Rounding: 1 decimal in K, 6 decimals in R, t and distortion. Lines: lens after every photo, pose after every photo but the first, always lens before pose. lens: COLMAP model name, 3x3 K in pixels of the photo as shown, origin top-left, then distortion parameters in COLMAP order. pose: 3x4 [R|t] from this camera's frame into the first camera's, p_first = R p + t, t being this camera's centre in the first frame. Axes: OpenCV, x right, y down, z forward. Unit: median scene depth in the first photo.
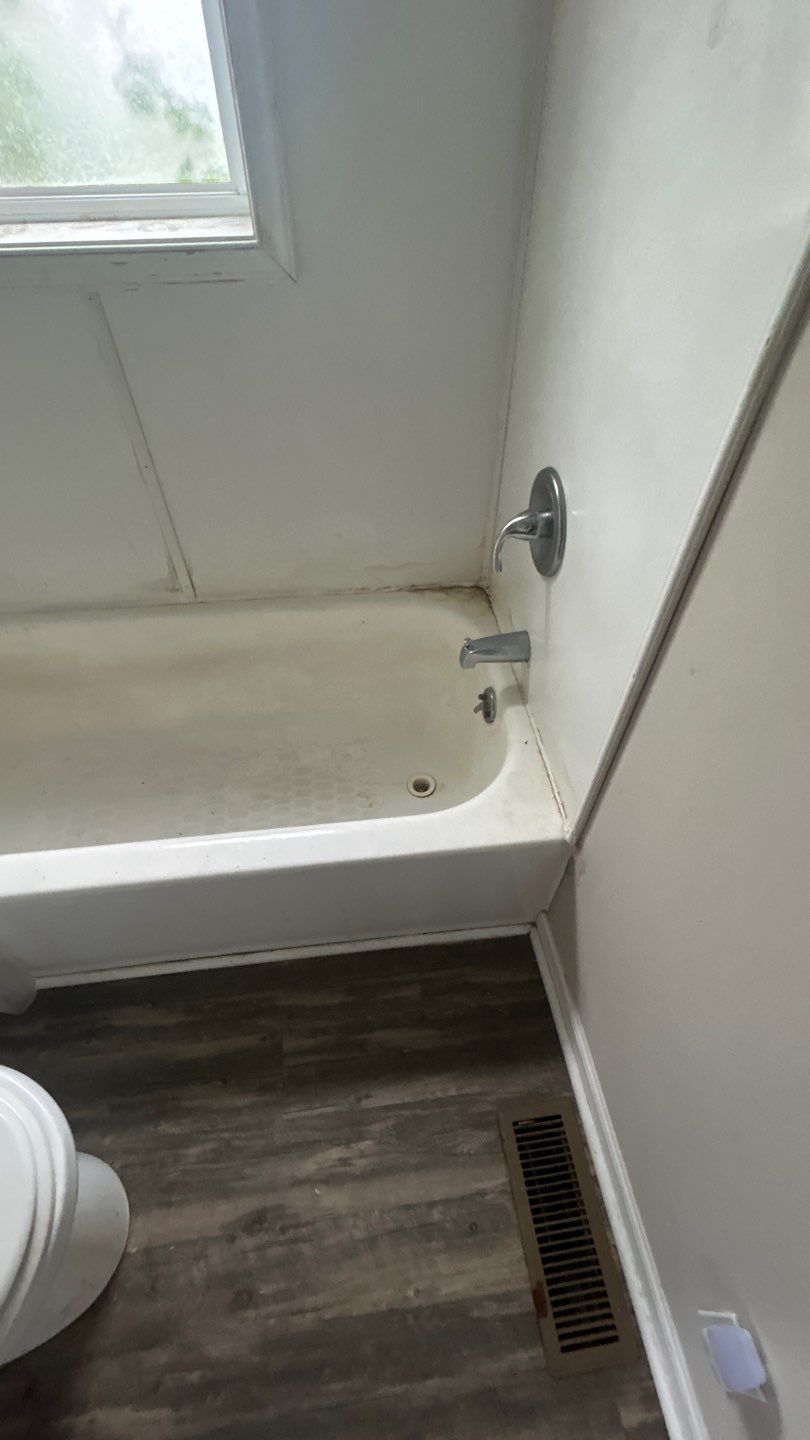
lens RADIAL K [[626.5, 0, 402.7], [0, 626.5, 728.8], [0, 0, 1]] dist [-0.000787, 0.006191]
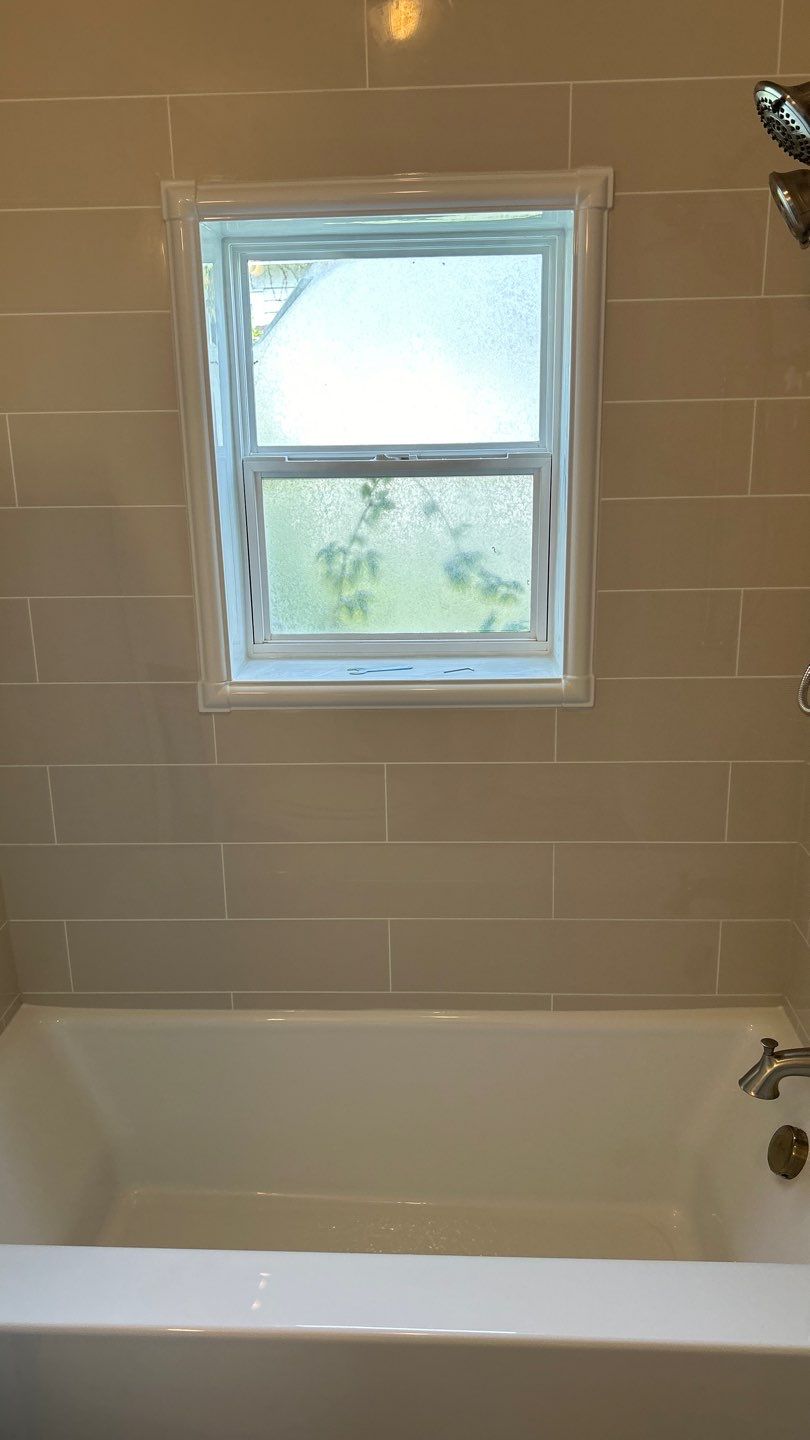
lens RADIAL K [[1082.5, 0, 407.9], [0, 1082.5, 729.6], [0, 0, 1]] dist [0.067958, -0.112650]
pose [[0.987964, 0.031077, -0.151530, -0.192314], [-0.108705, 0.836416, -0.537207, 0.317643], [0.110048, 0.547214, 0.829727, -0.507723]]
